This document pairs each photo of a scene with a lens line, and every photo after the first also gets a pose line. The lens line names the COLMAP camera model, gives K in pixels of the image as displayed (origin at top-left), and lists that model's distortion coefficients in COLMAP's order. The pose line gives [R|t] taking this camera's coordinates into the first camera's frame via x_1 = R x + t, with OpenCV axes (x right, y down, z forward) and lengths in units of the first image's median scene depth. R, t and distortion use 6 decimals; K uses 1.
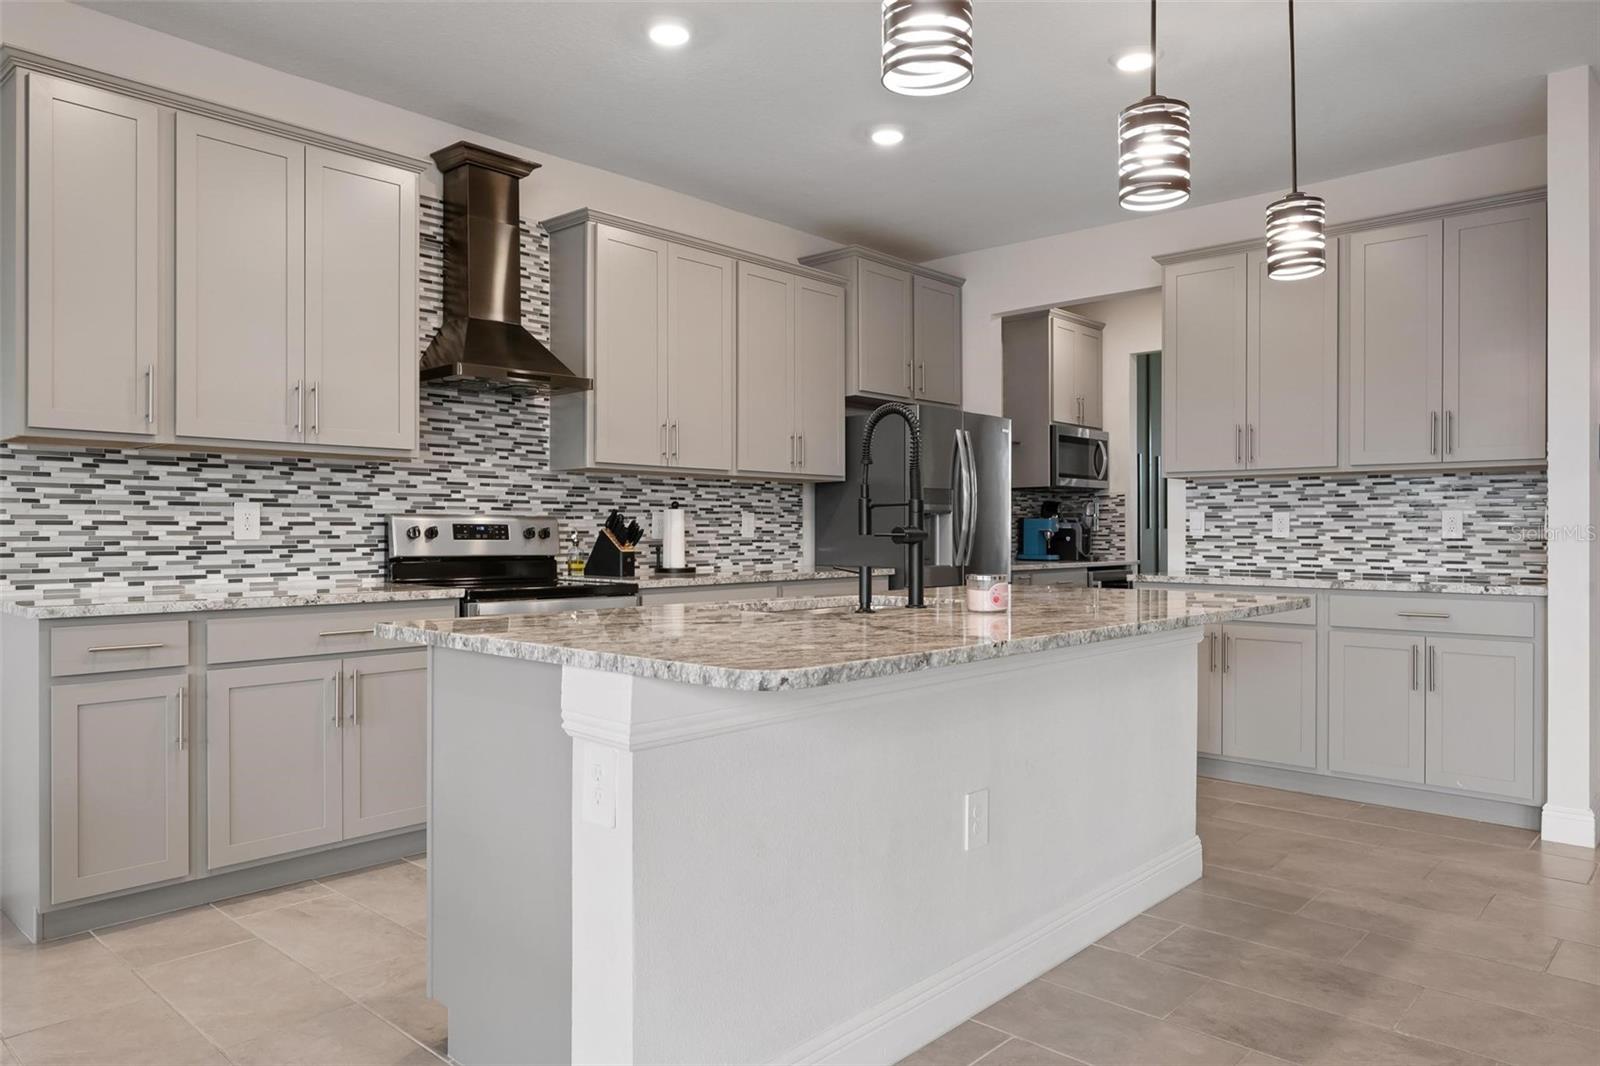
lens RADIAL K [[1054.1, 0, 800.7], [0, 1054.1, 532.8], [0, 0, 1]] dist [-0.006209, 0.000670]
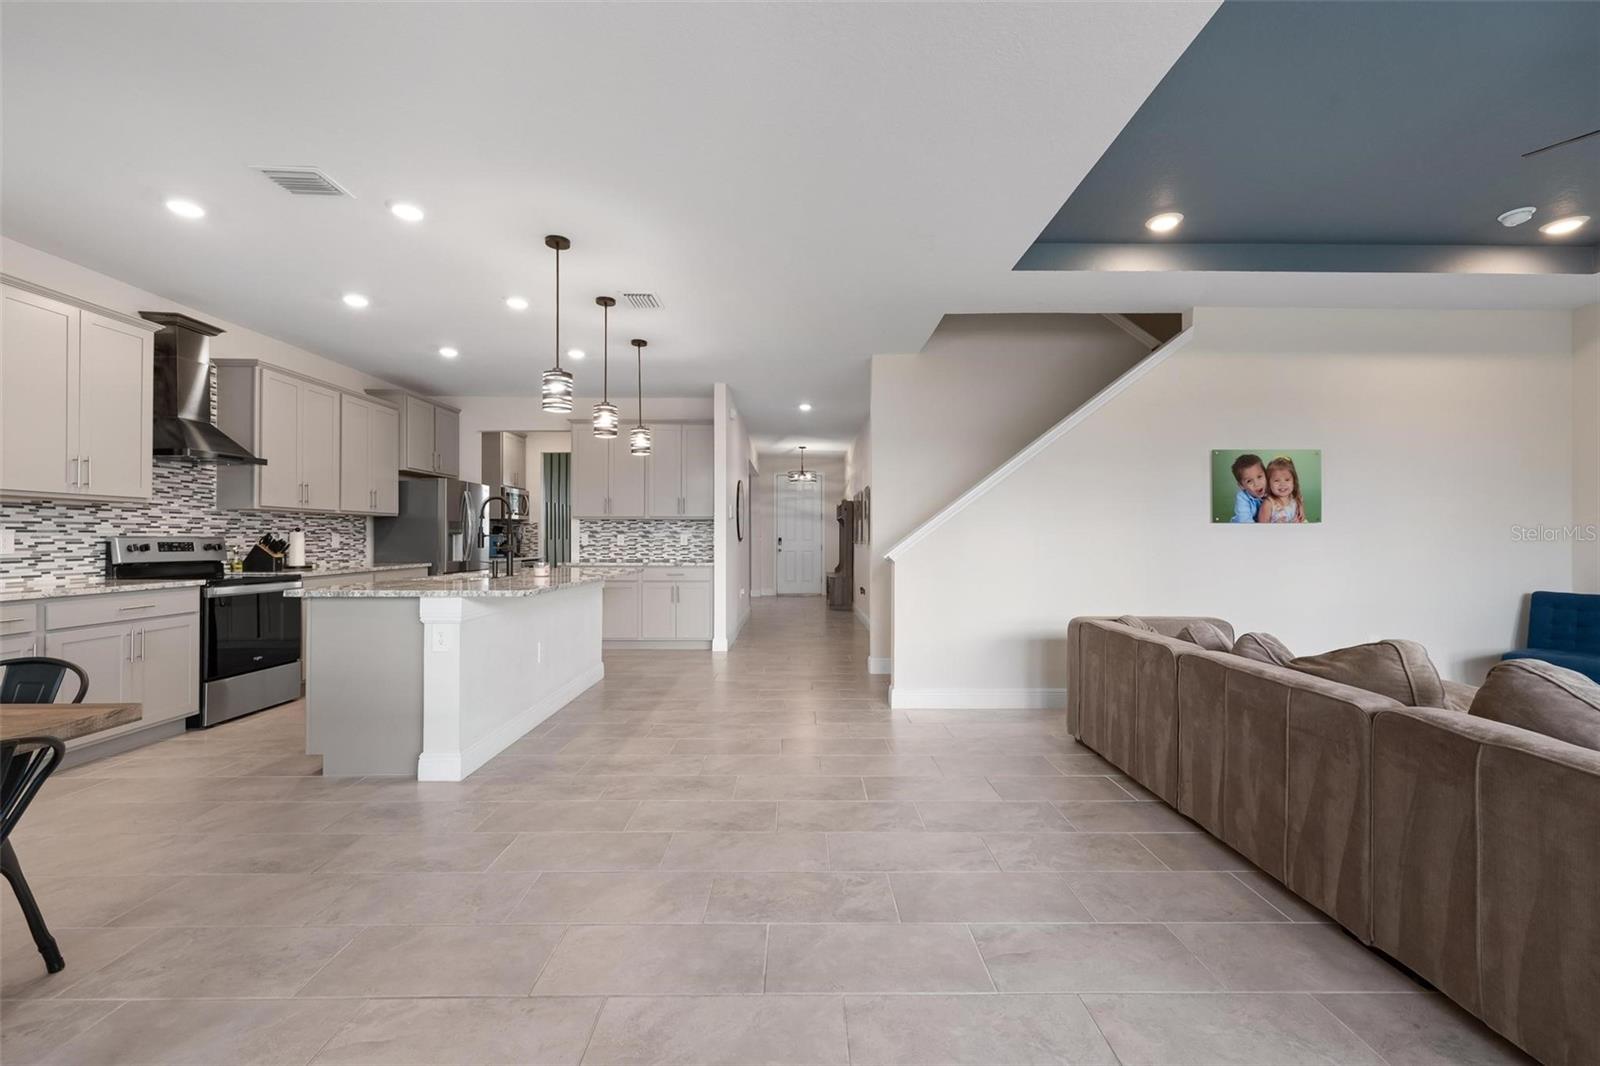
lens RADIAL K [[647.0, 0, 802.0], [0, 647.0, 532.6], [0, 0, 1]] dist [0.001193, -0.000579]
pose [[0.730817, 0.004662, 0.682558, -0.269001], [0.001764, 0.999960, -0.008719, -0.011788], [-0.682571, 0.007576, 0.730780, -0.383269]]
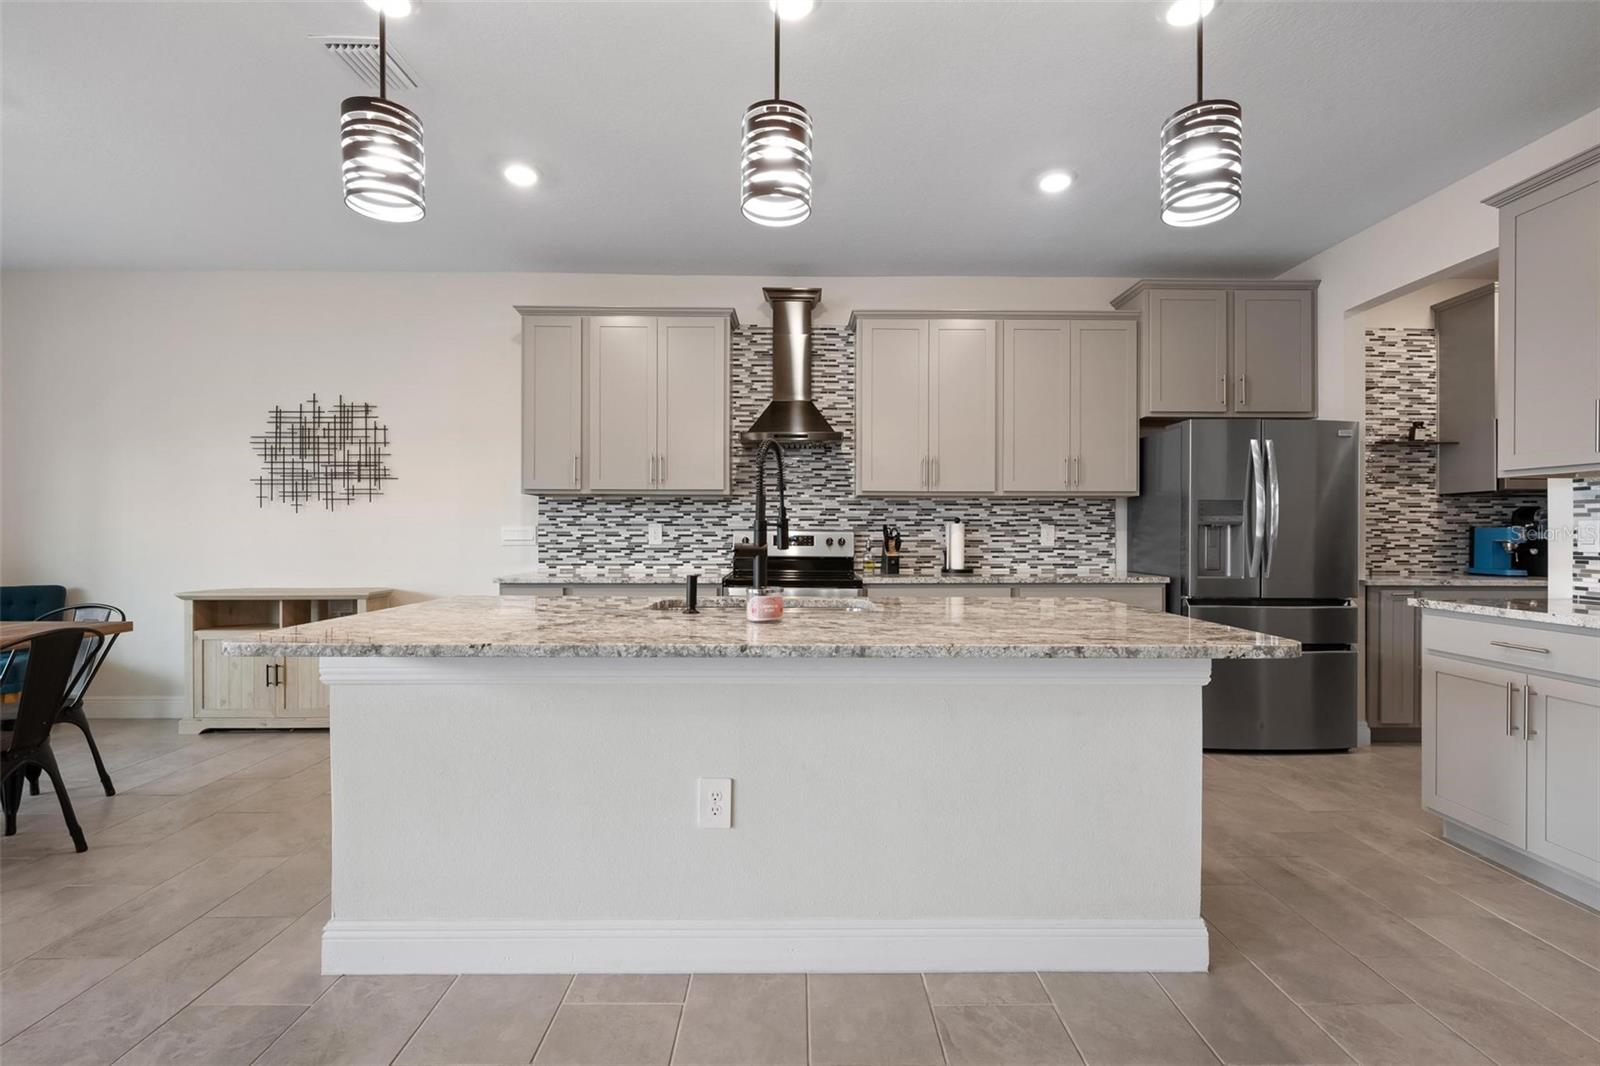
lens RADIAL K [[708.7, 0, 803.6], [0, 708.7, 536.0], [0, 0, 1]] dist [-0.001501, 0.000638]
pose [[0.685320, 0.004051, -0.728231, 0.431939], [-0.003433, 0.999991, 0.002332, -0.009581], [0.728234, 0.000902, 0.685328, 0.300266]]
